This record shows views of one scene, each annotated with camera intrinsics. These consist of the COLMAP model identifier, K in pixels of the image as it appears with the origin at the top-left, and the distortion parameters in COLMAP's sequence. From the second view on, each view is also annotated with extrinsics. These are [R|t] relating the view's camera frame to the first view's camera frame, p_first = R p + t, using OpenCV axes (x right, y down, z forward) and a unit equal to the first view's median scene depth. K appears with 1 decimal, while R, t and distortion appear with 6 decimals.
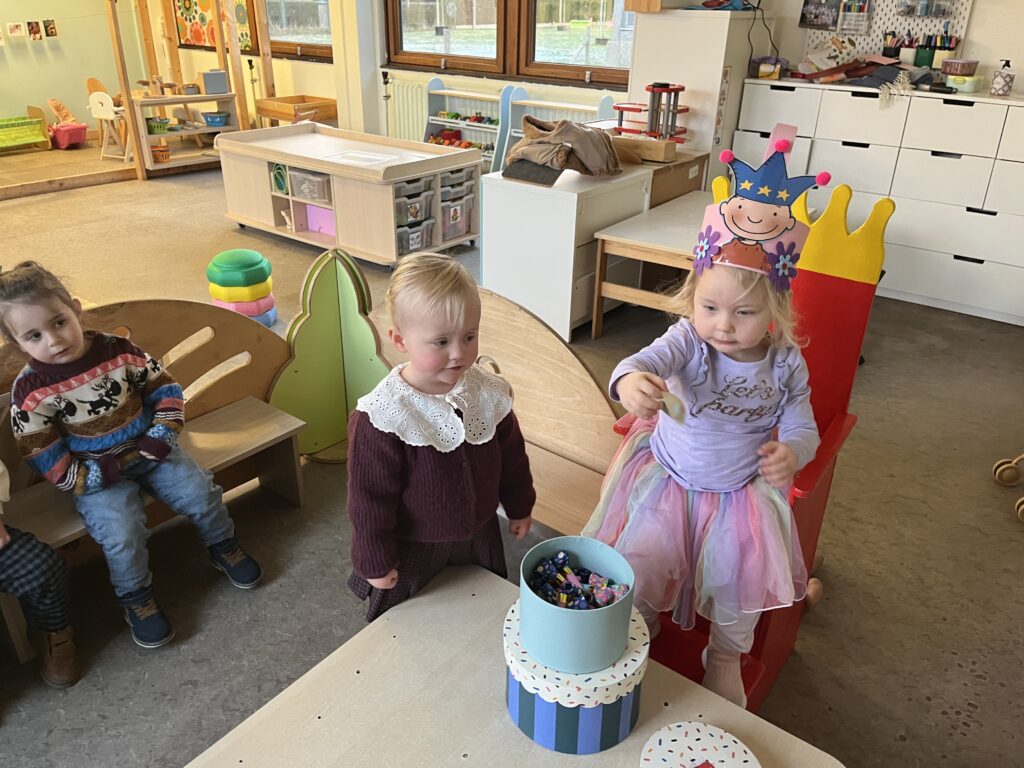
lens RADIAL K [[789.8, 0, 496.7], [0, 789.8, 380.6], [0, 0, 1]] dist [0.071892, -0.105850]
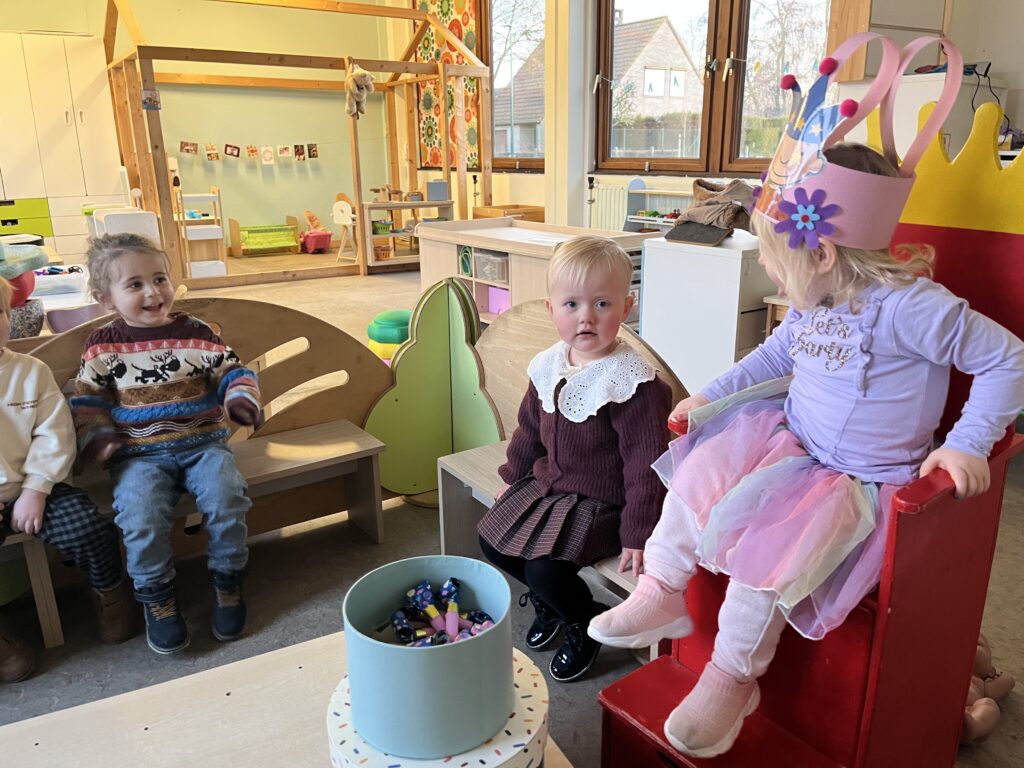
lens RADIAL K [[789.8, 0, 503.0], [0, 789.8, 374.9], [0, 0, 1]] dist [0.071892, -0.105850]
pose [[0.957901, 0.056284, -0.281526, 0.083928], [-0.105387, 0.981074, -0.162442, 0.062324], [0.267055, 0.185273, 0.945704, 0.082513]]
